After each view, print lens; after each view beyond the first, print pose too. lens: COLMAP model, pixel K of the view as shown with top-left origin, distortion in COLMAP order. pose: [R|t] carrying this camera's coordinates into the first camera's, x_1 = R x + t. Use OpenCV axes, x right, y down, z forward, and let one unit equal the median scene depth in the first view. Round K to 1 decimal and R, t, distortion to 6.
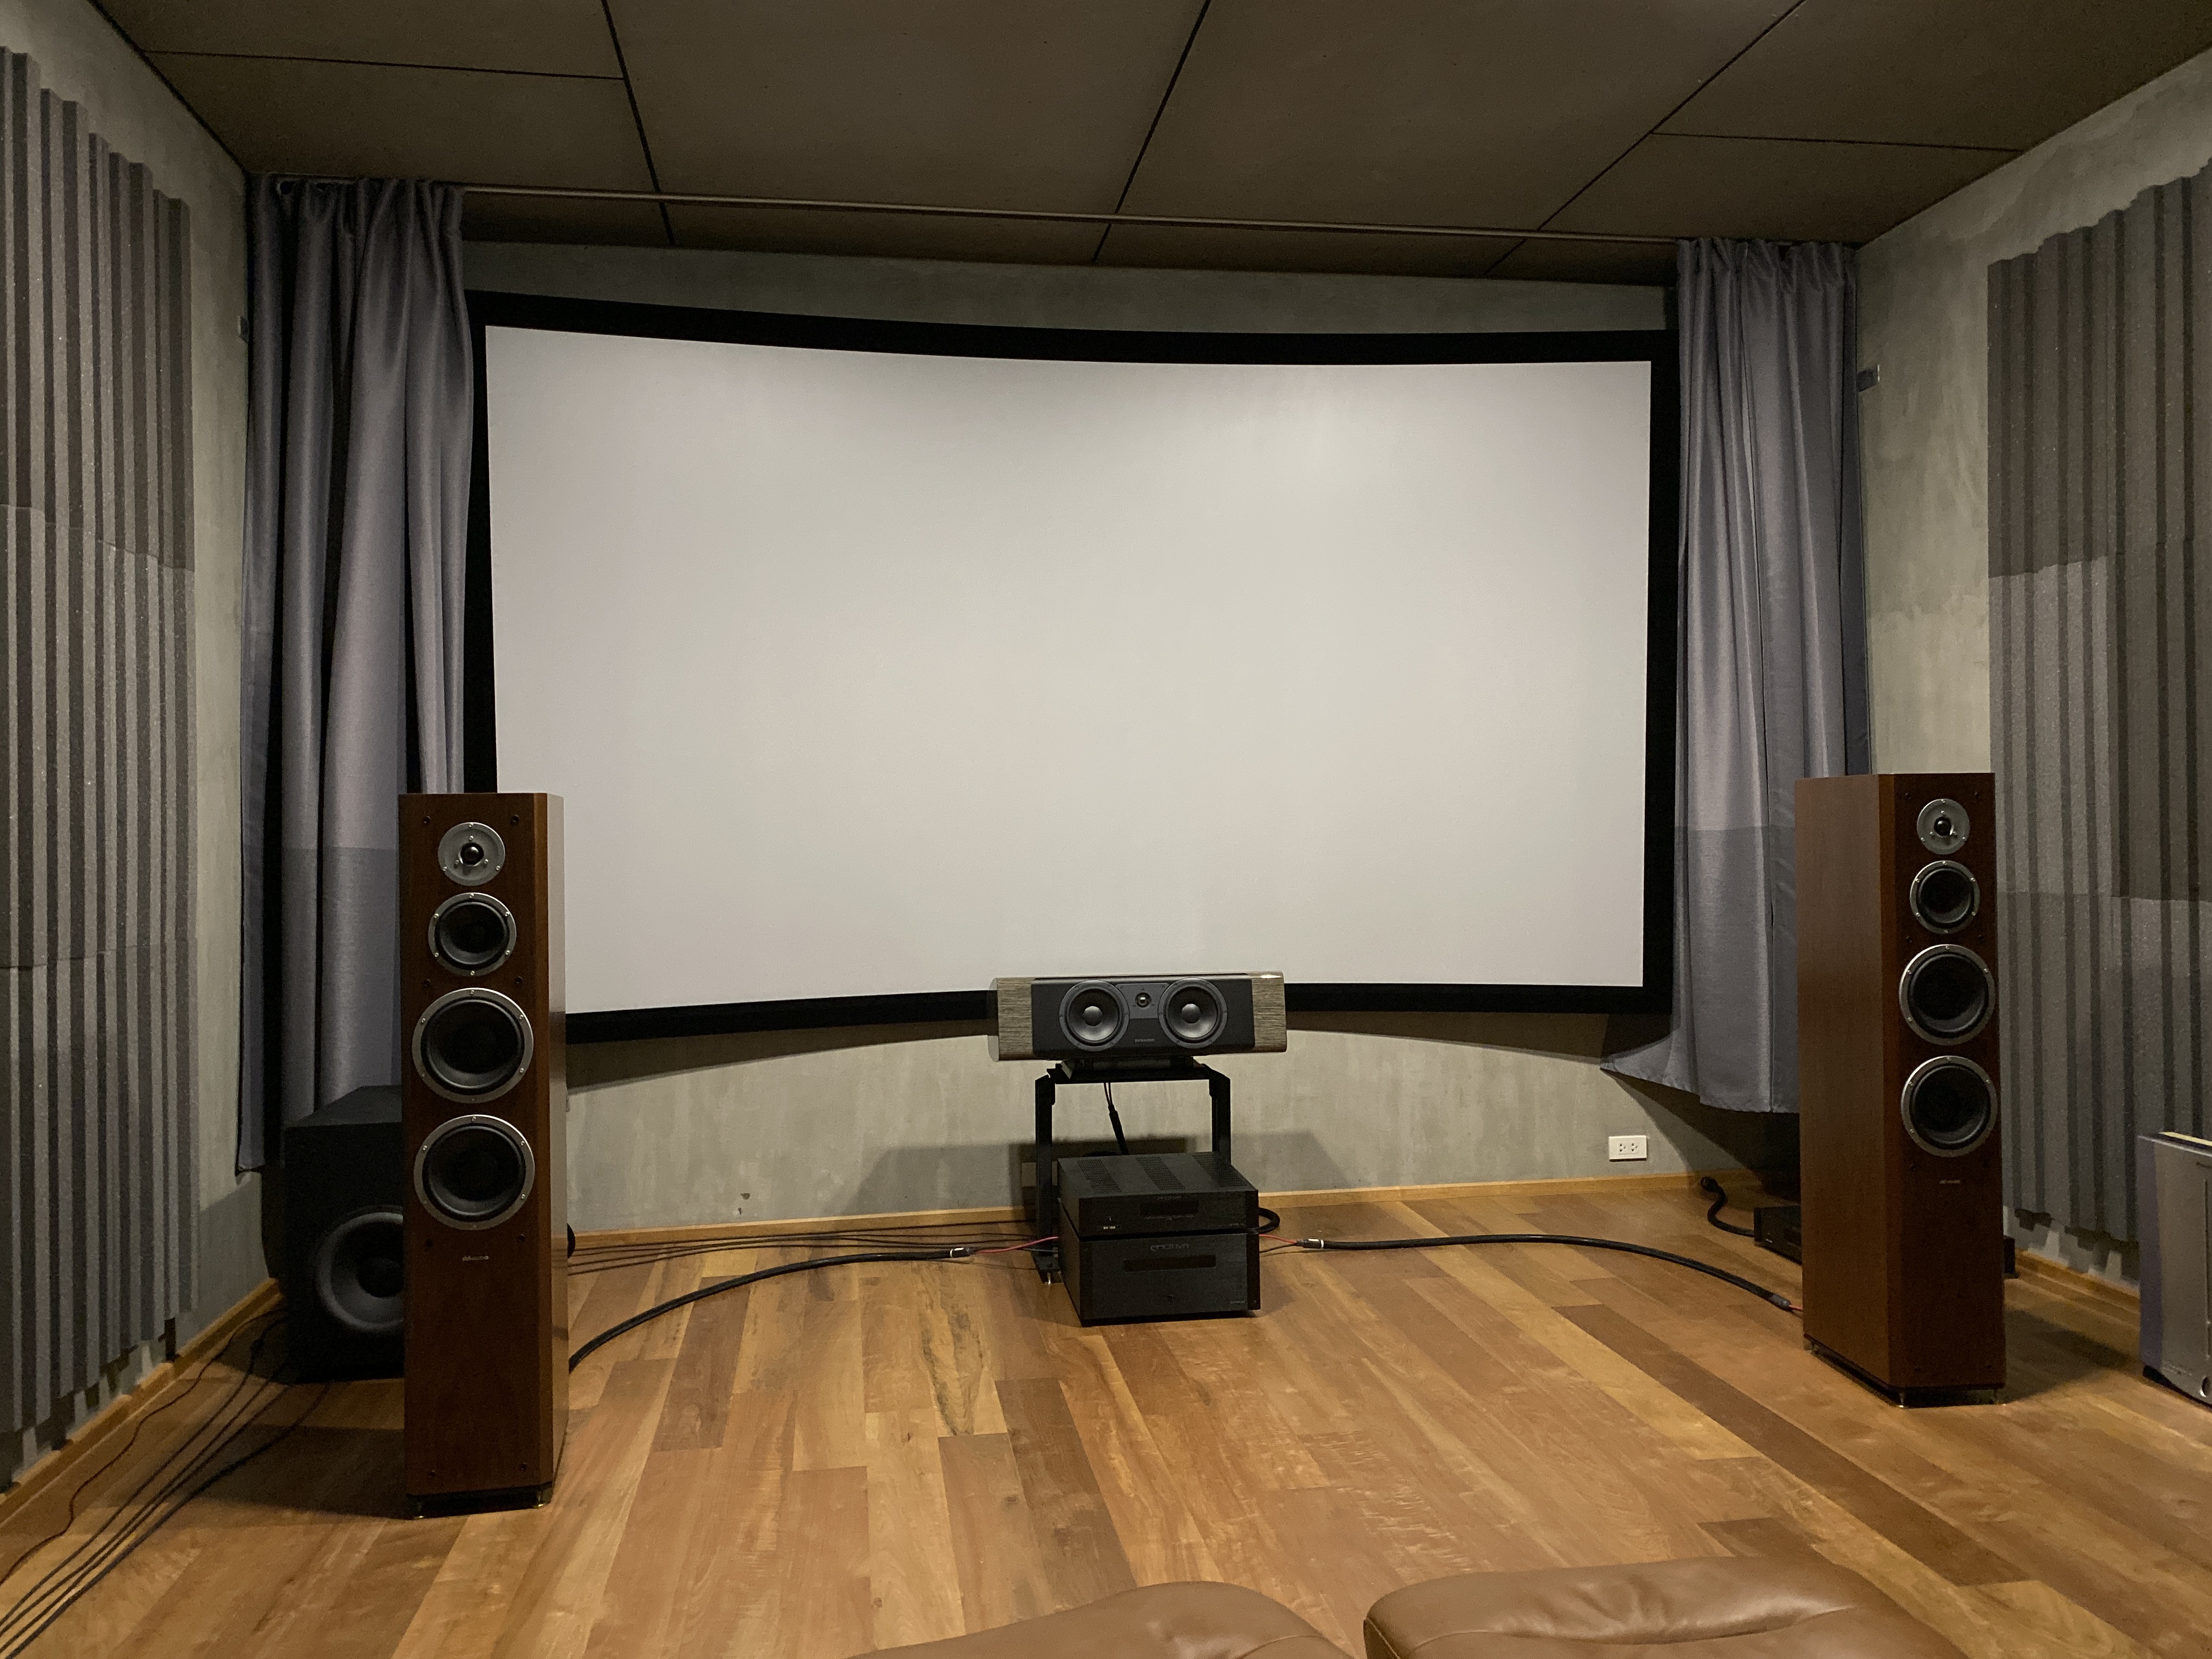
lens RADIAL K [[1693.6, 0, 1090.9], [0, 1693.6, 822.4], [0, 0, 1]] dist [-0.015253, 0.033532]
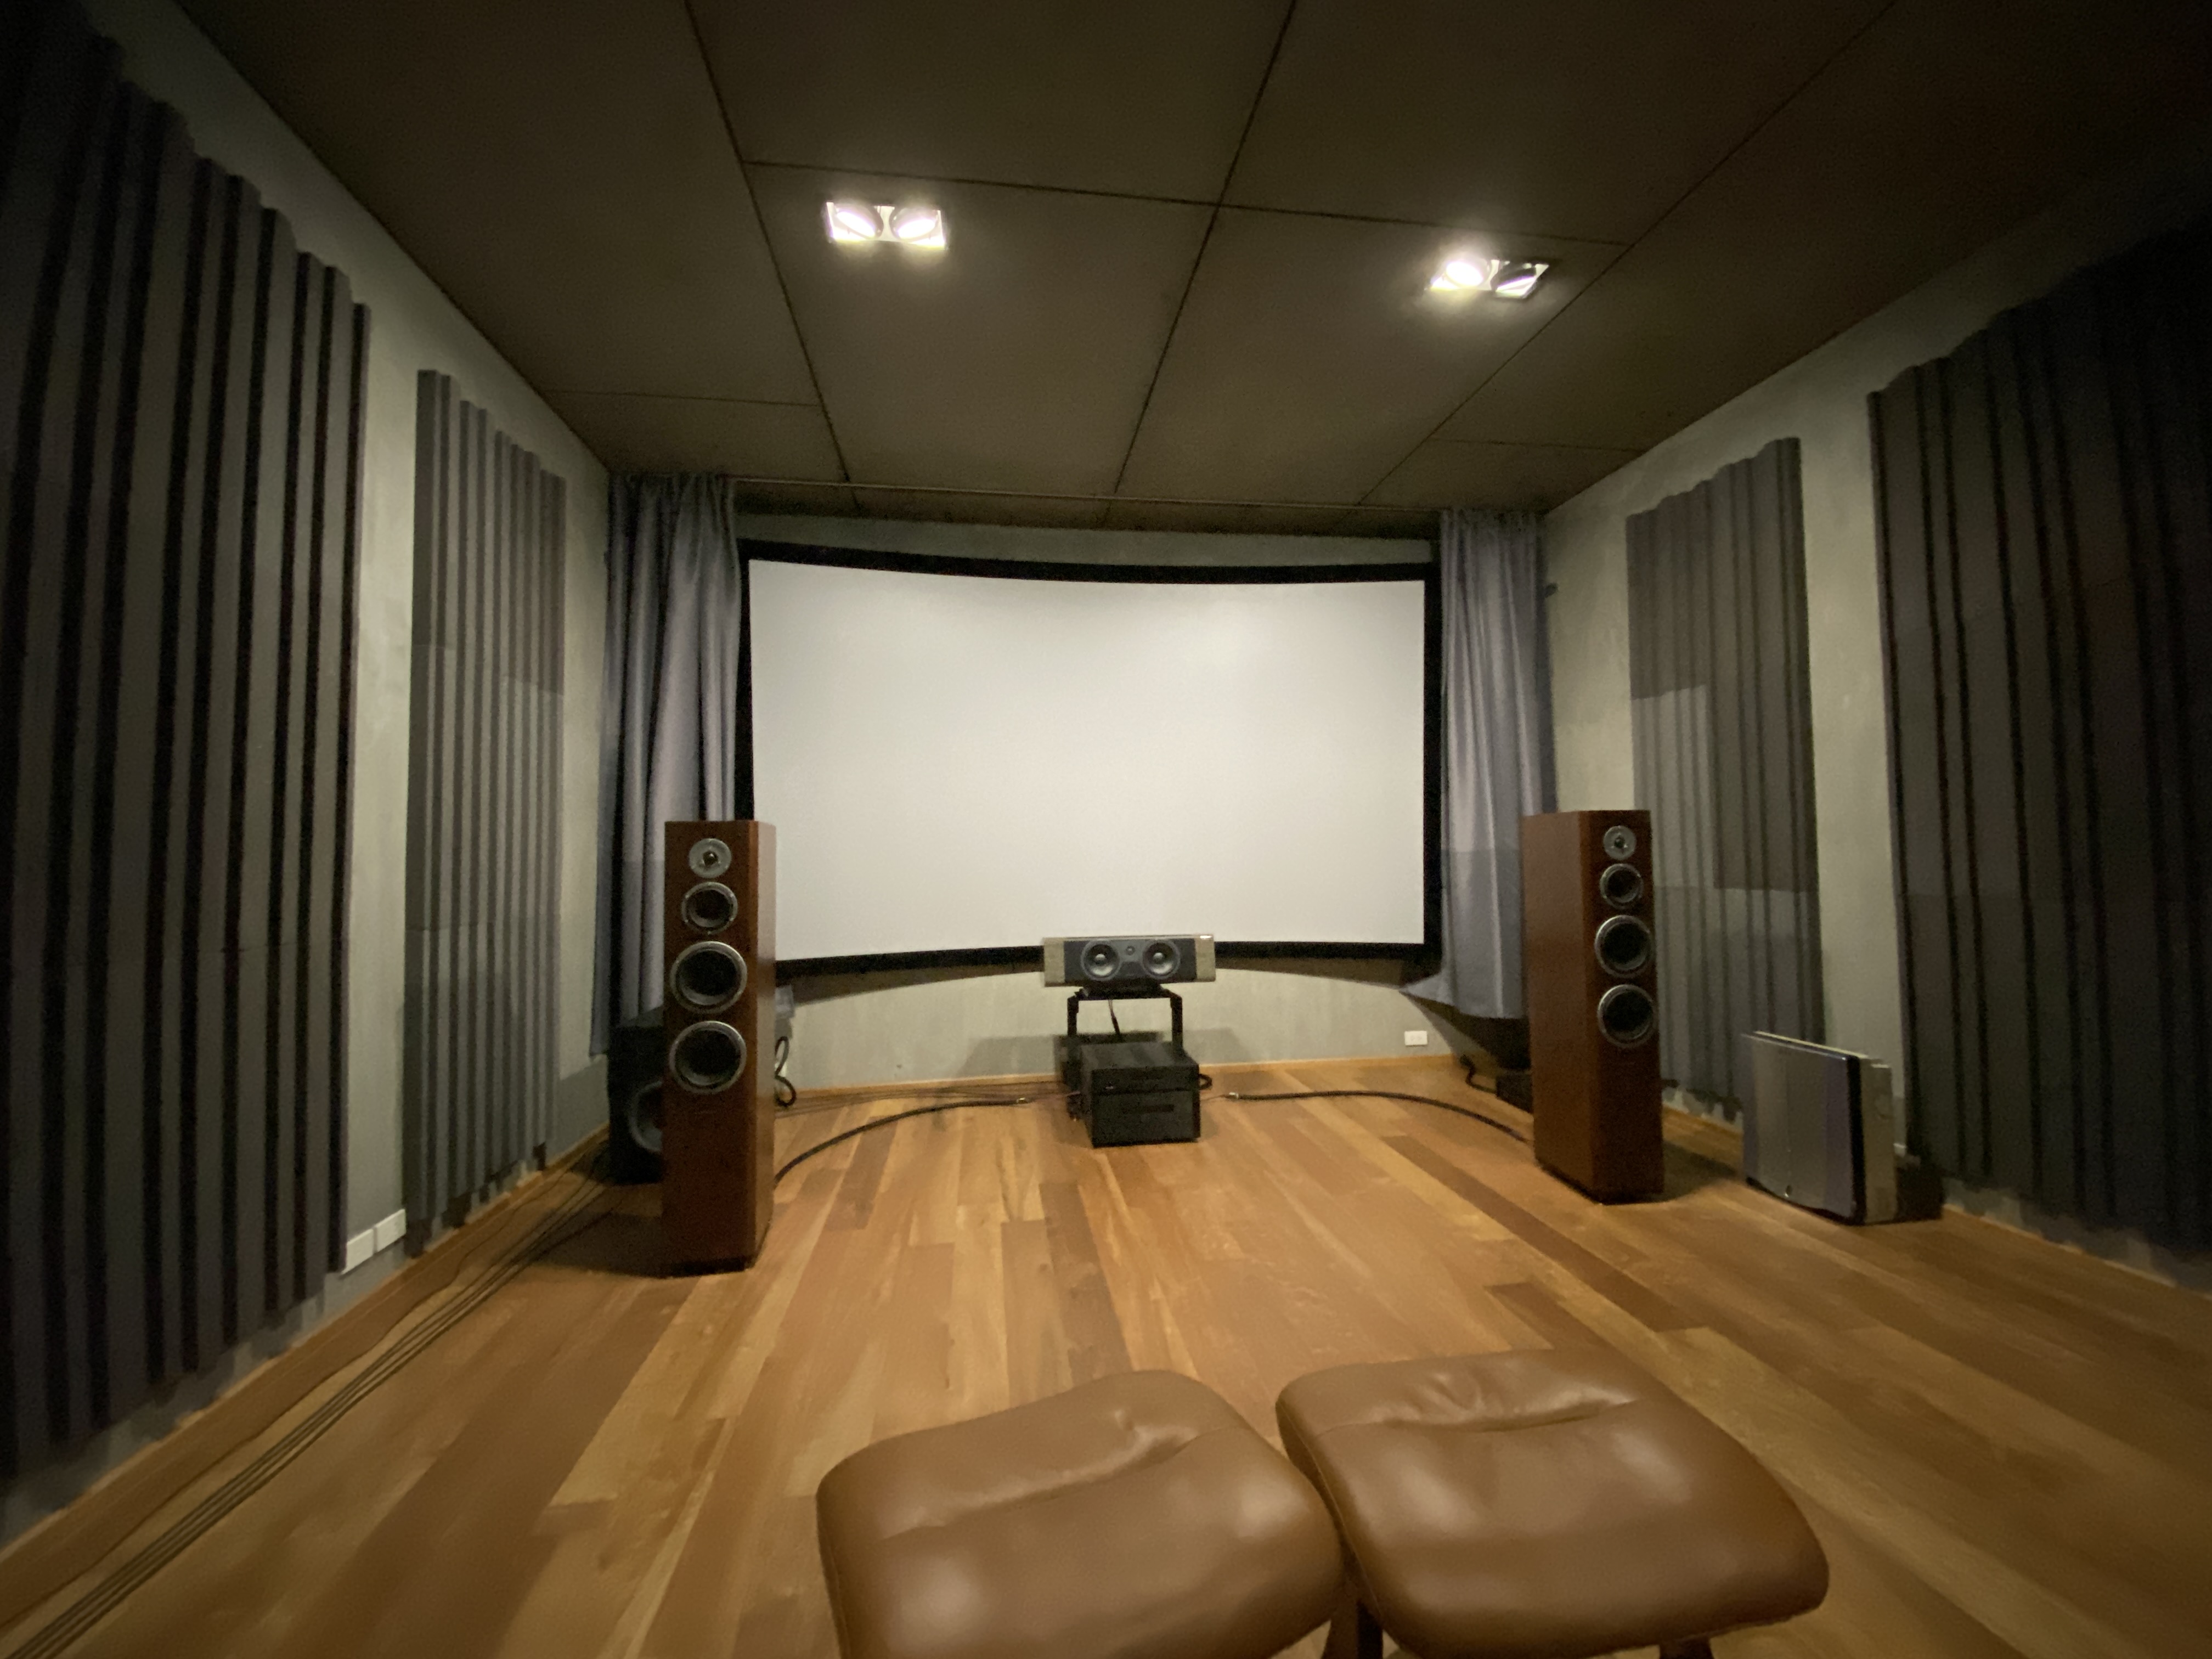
lens RADIAL K [[898.9, 0, 1099.5], [0, 898.9, 826.7], [0, 0, 1]] dist [0.002810, -0.000654]
pose [[0.999926, -0.001901, -0.012019, 0.012915], [0.001466, 0.999345, -0.036164, 0.015594], [0.012080, 0.036144, 0.999274, 0.114873]]
